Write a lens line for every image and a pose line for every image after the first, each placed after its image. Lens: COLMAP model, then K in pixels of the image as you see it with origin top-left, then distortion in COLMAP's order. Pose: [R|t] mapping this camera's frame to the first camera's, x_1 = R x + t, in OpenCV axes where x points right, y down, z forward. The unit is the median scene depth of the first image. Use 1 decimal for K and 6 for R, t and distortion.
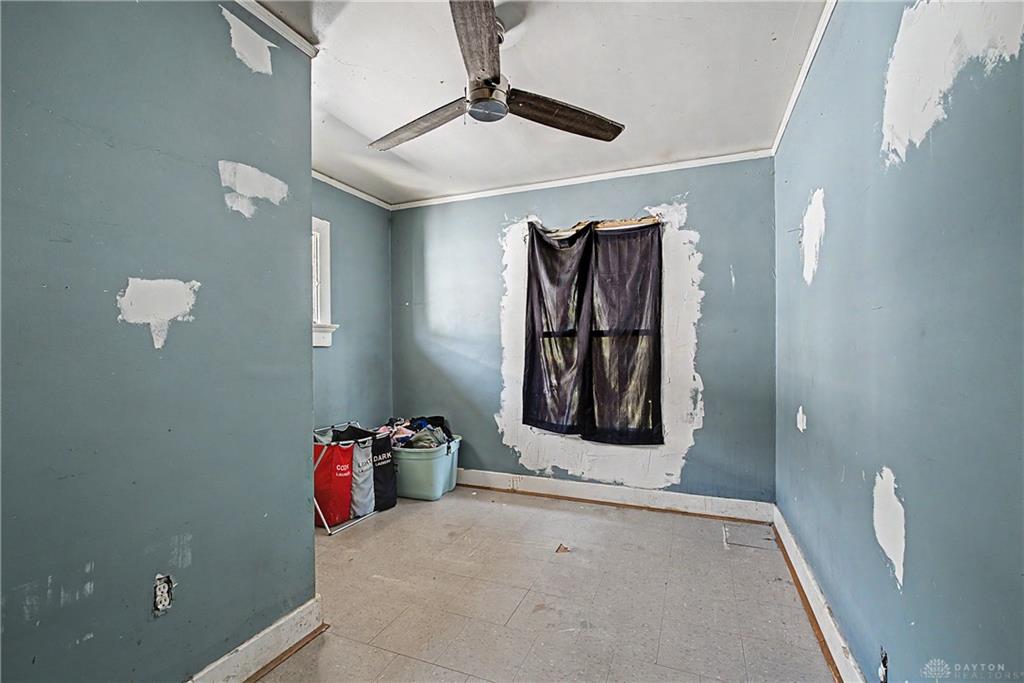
lens RADIAL K [[458.2, 0, 511.7], [0, 458.2, 341.8], [0, 0, 1]] dist [-0.013485, 0.001901]
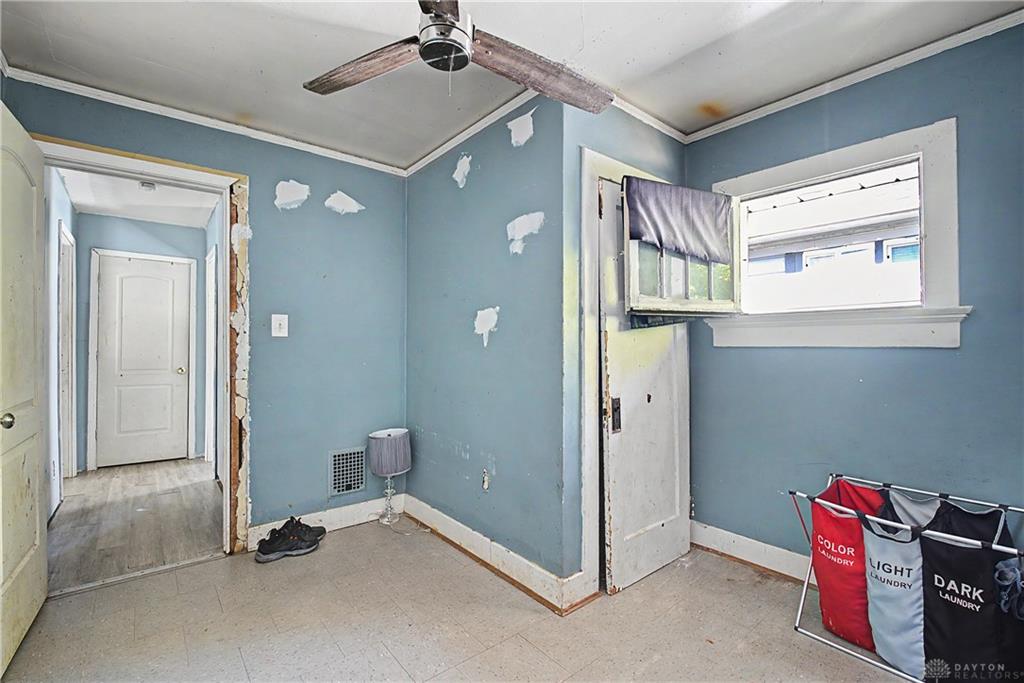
lens RADIAL K [[458.2, 0, 512.7], [0, 458.2, 344.1], [0, 0, 1]] dist [-0.013485, 0.001901]
pose [[-0.479551, -0.000361, -0.877514, 0.656315], [0.006538, 0.999971, -0.003984, 0.009863], [0.877490, -0.007648, -0.479535, 1.630382]]
